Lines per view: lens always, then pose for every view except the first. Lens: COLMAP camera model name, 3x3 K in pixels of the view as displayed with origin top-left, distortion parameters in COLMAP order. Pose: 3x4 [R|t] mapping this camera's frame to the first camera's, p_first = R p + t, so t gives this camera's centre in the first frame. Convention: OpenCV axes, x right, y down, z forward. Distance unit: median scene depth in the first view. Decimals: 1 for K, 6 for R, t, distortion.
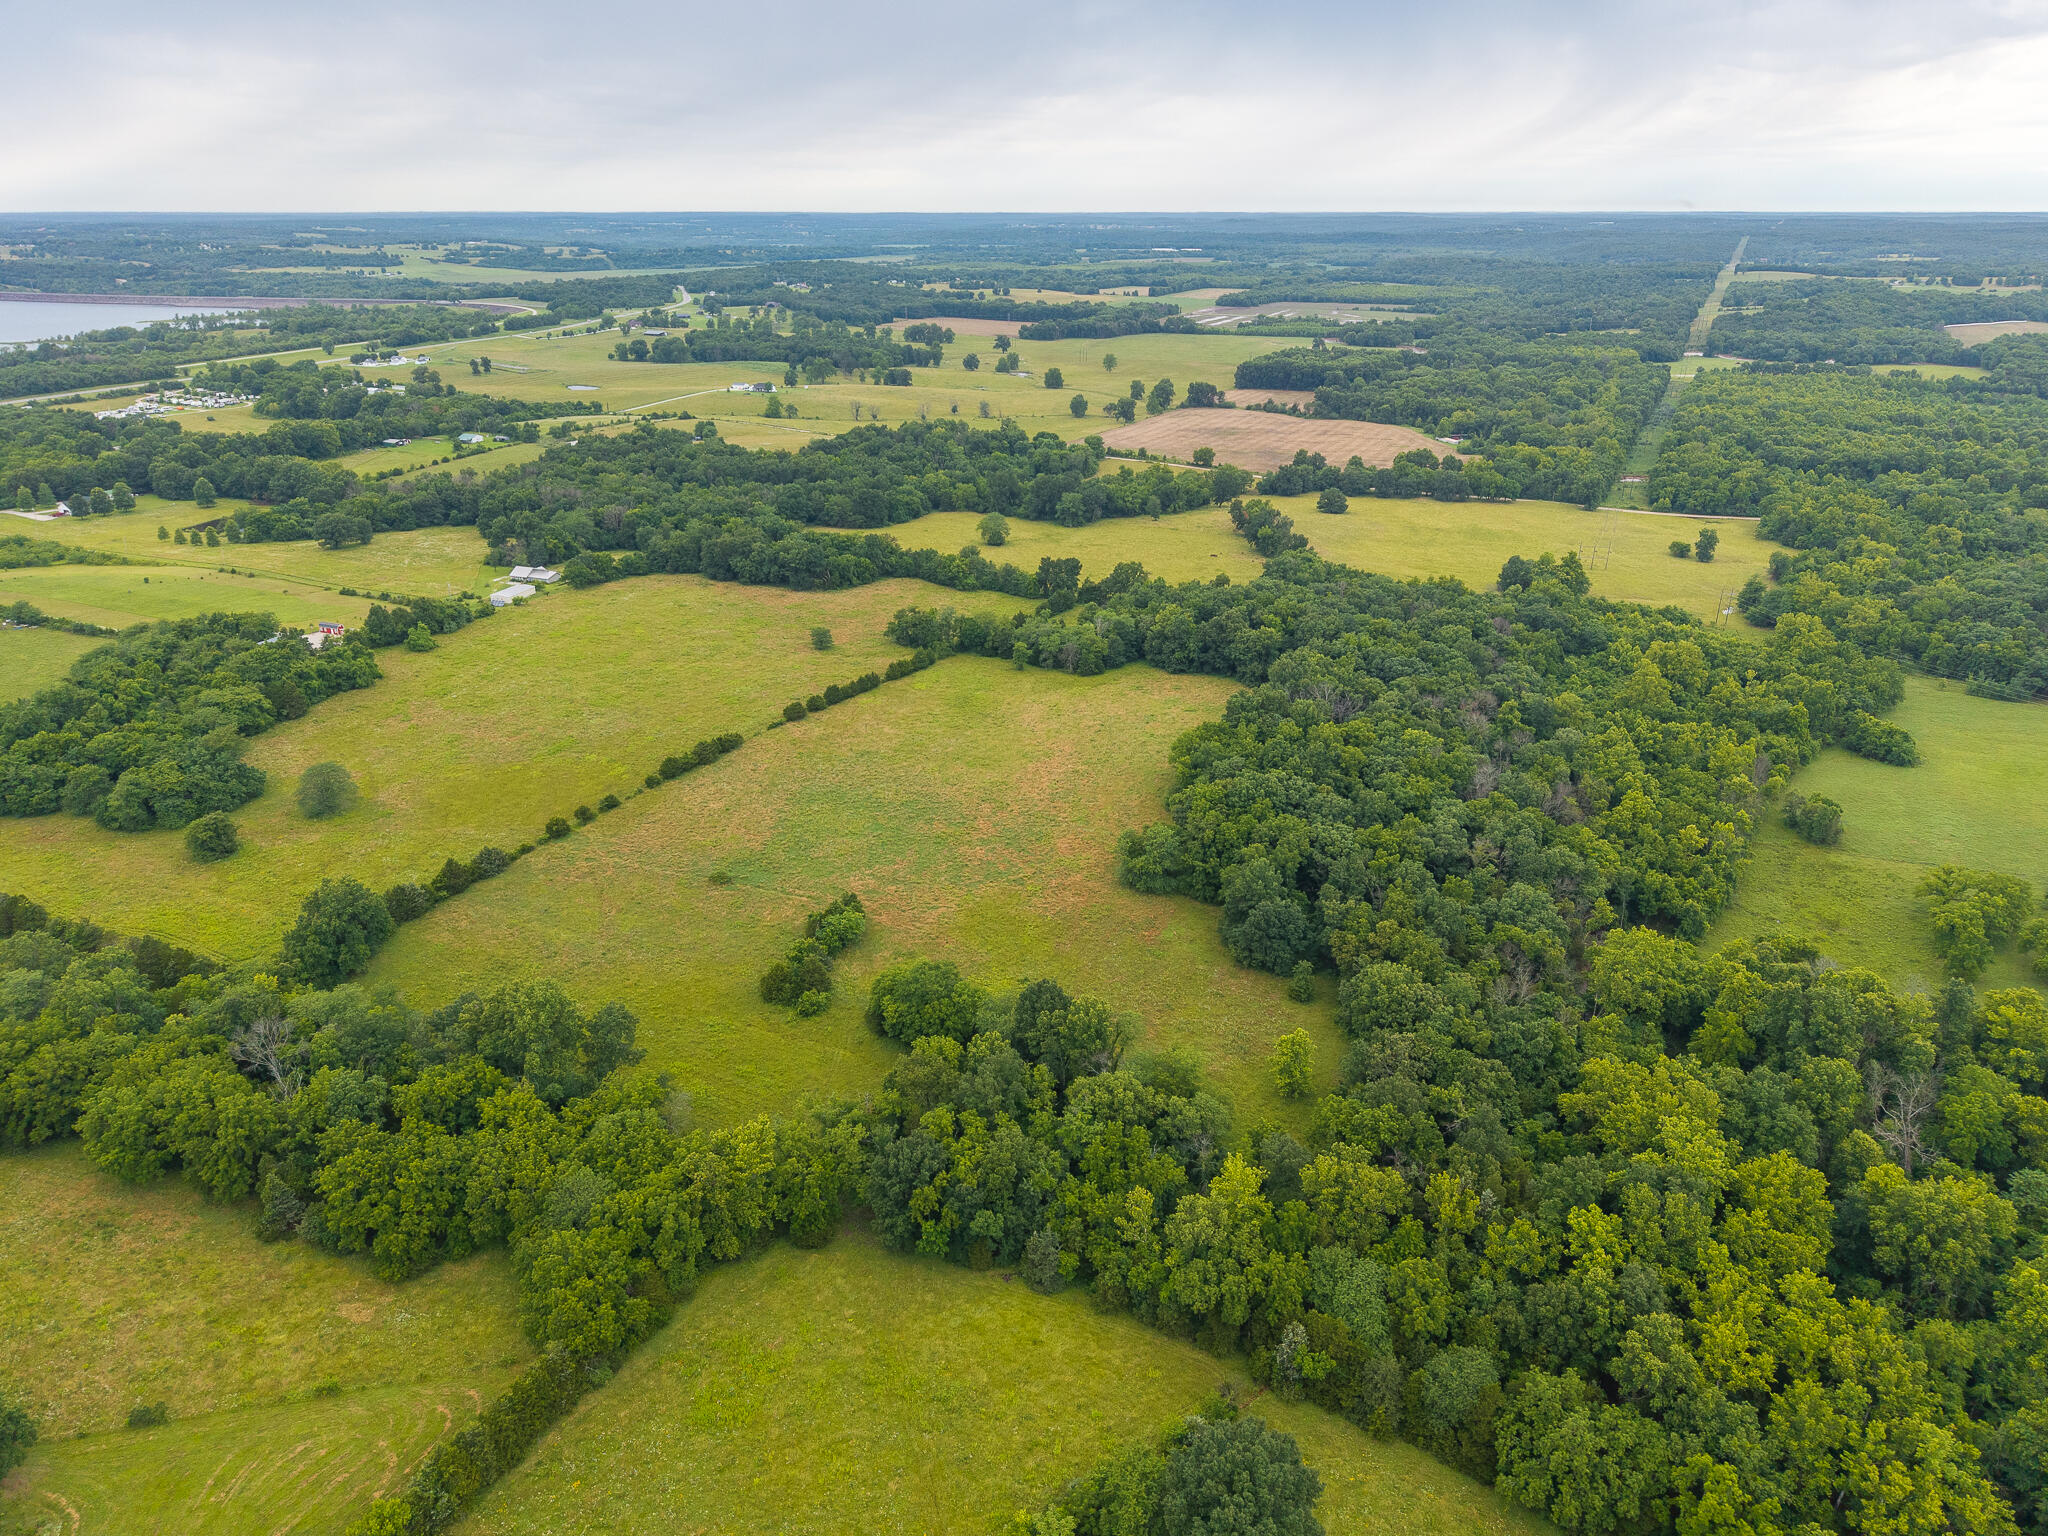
lens RADIAL K [[1372.1, 0, 1018.7], [0, 1372.1, 775.2], [0, 0, 1]] dist [0.025926, -0.025938]
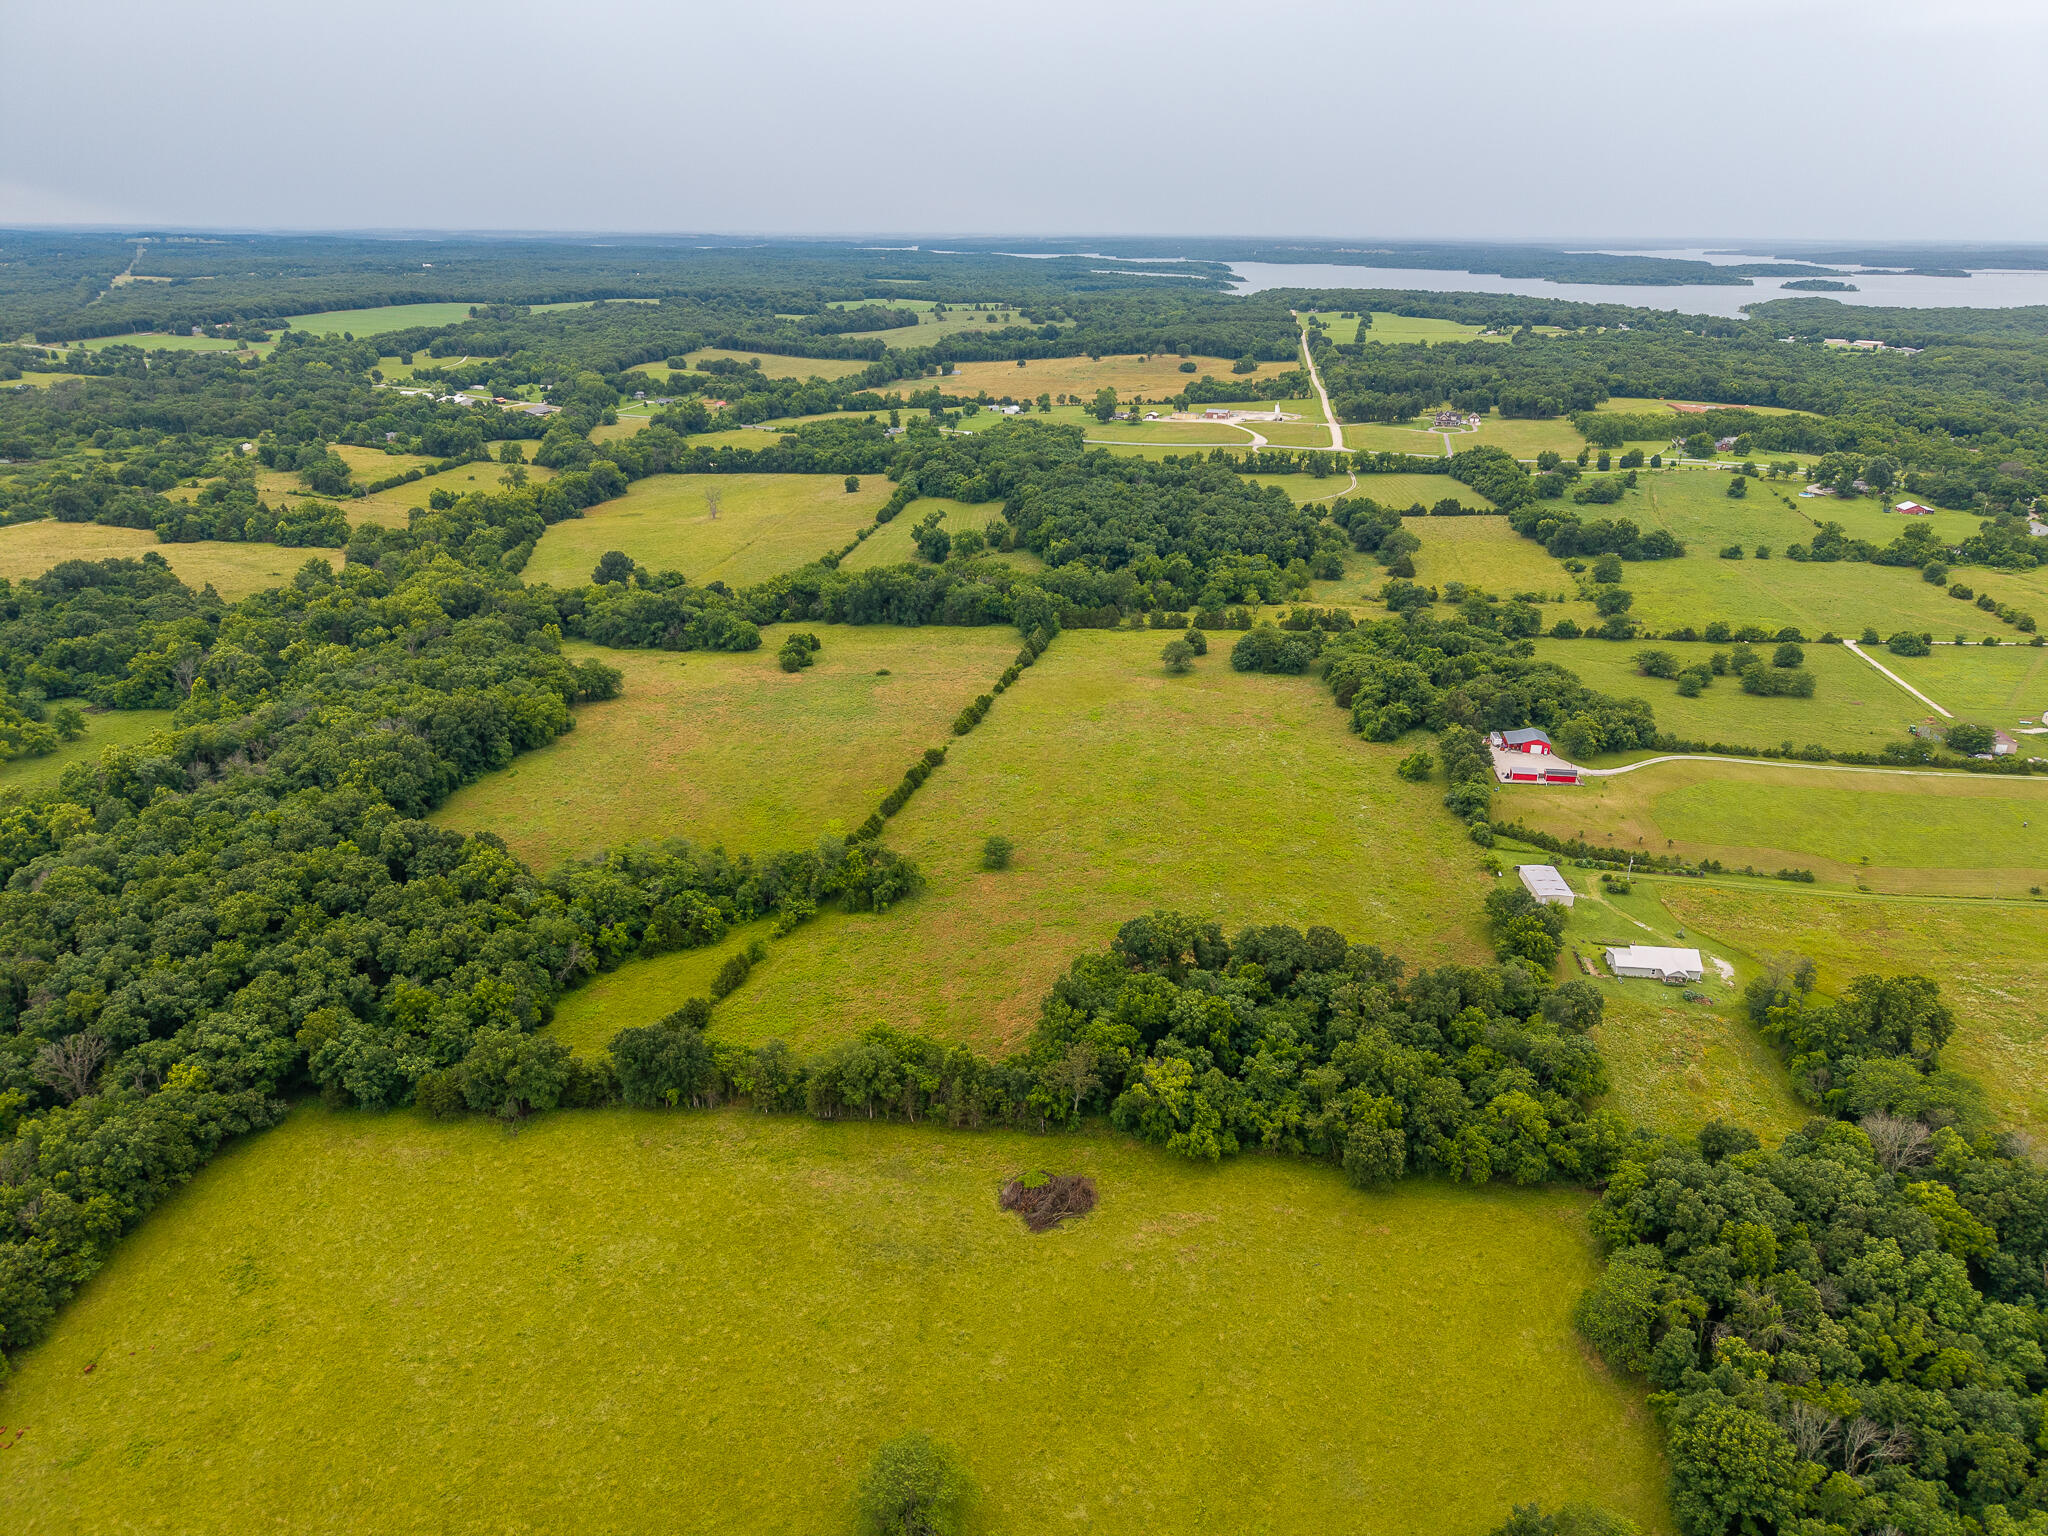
lens RADIAL K [[1372.1, 0, 1033.4], [0, 1372.1, 781.6], [0, 0, 1]] dist [0.025926, -0.025938]
pose [[-0.964167, 0.092358, -0.248702, 0.010693], [-0.108888, 0.717082, 0.688431, -0.452858], [0.241922, 0.690843, -0.681330, 1.054528]]
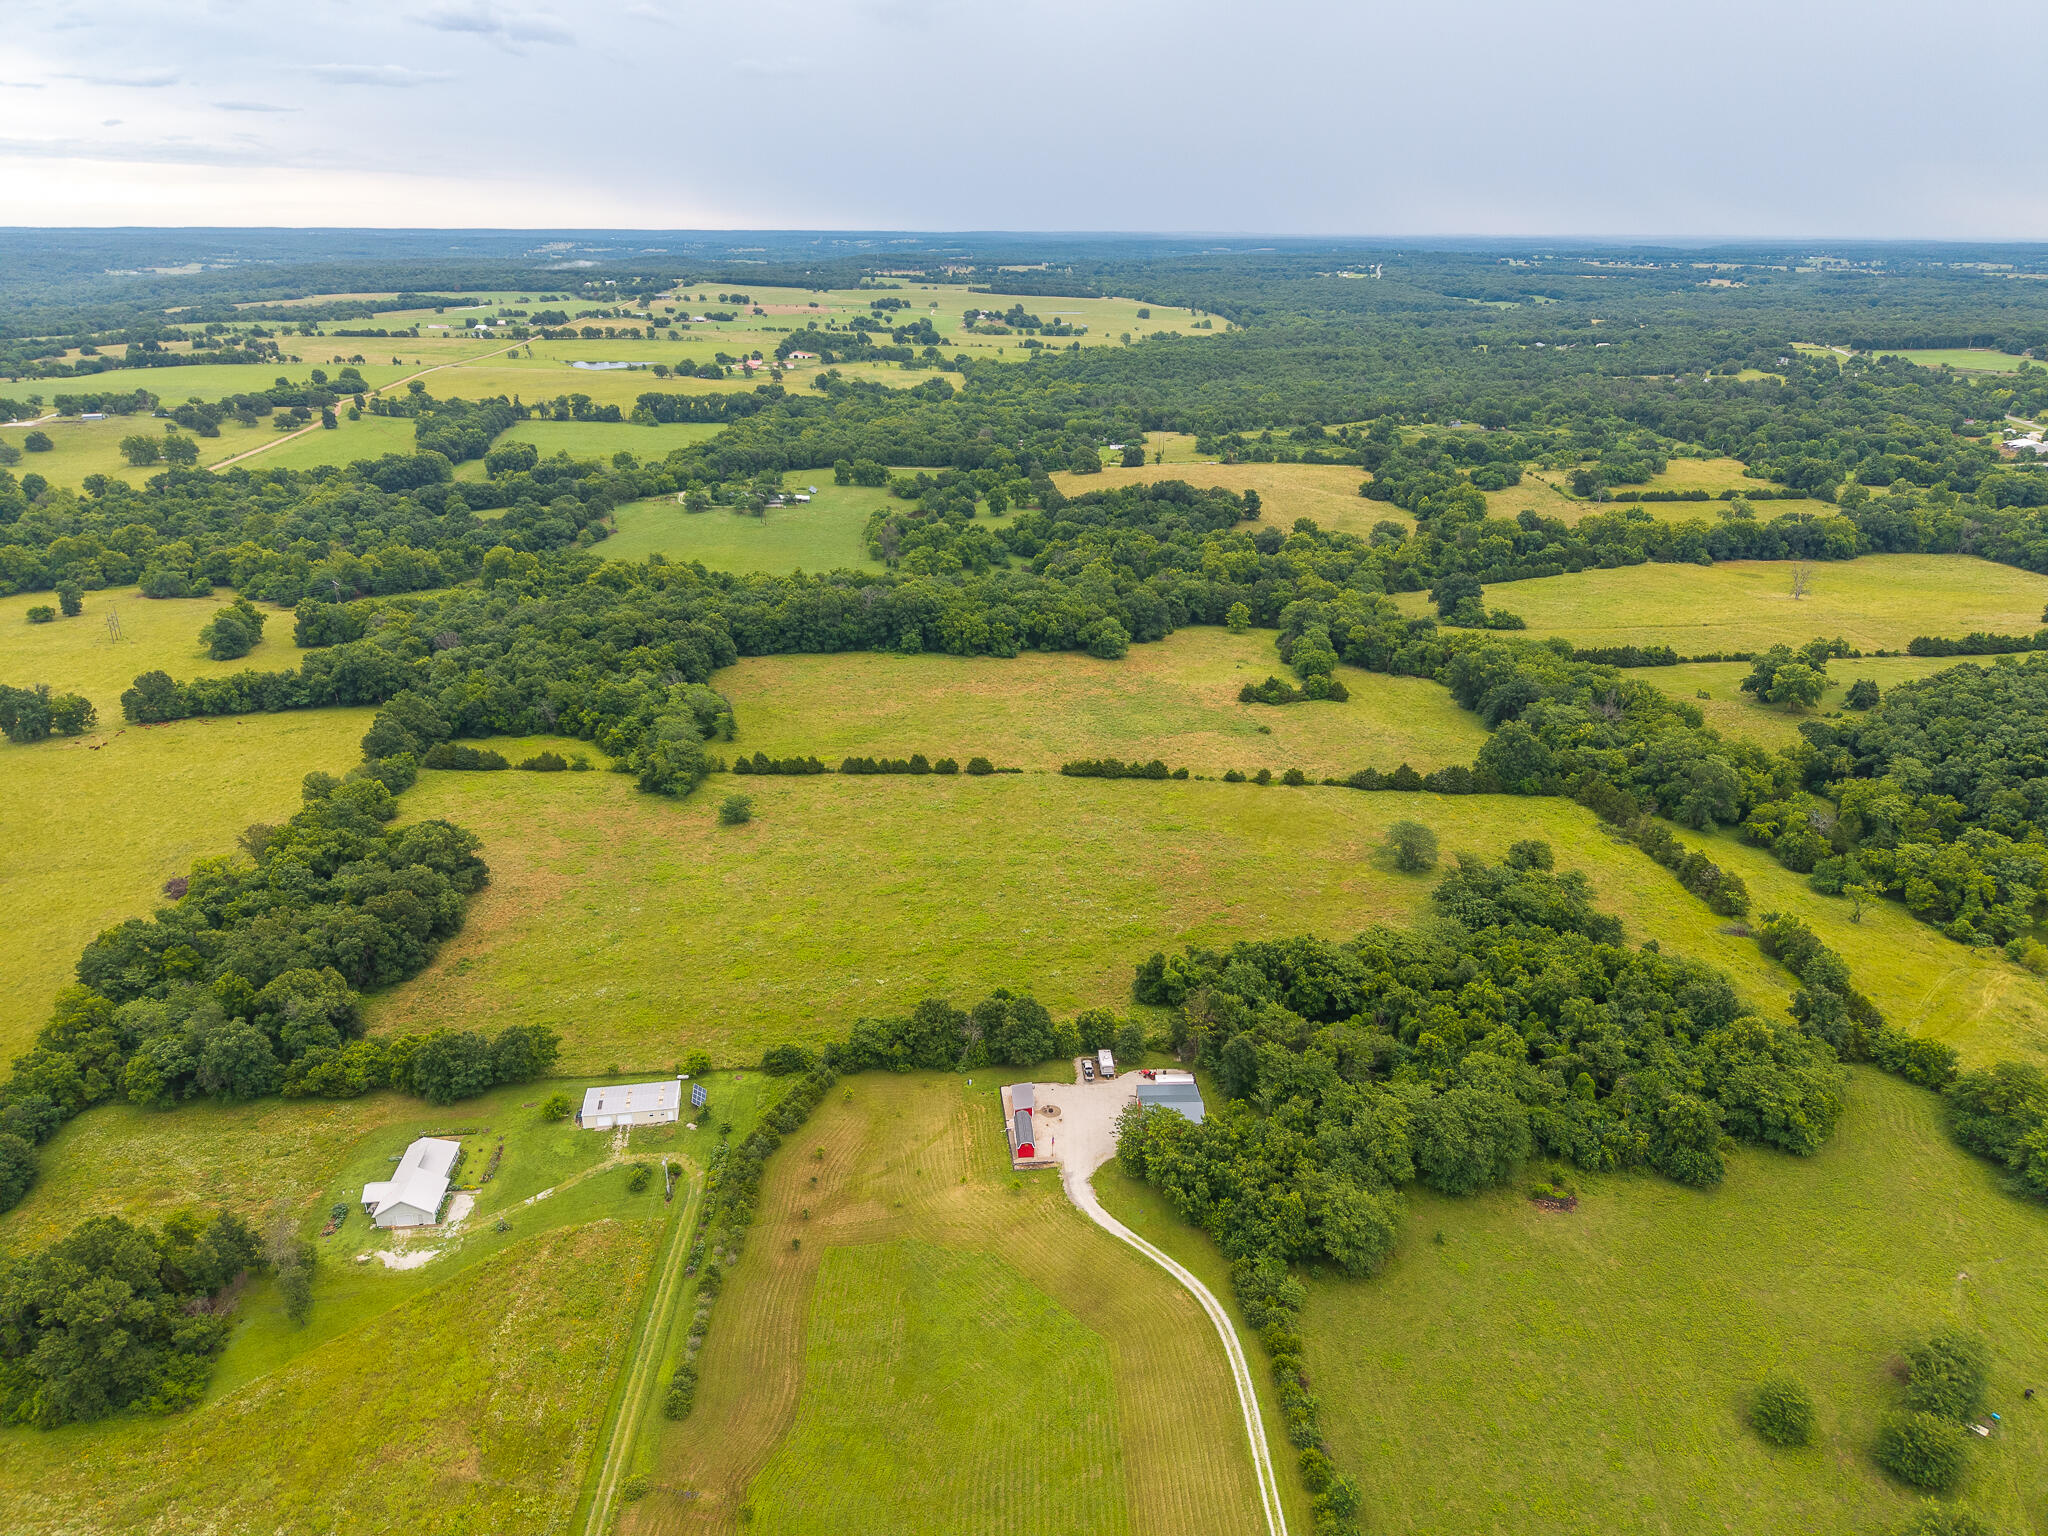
lens RADIAL K [[1372.1, 0, 1021.3], [0, 1372.1, 767.1], [0, 0, 1]] dist [0.025926, -0.025938]
pose [[-0.451227, -0.327345, 0.830205, -0.607264], [0.337982, 0.798310, 0.498467, -0.320436], [-0.825931, 0.505516, -0.249582, 0.746948]]
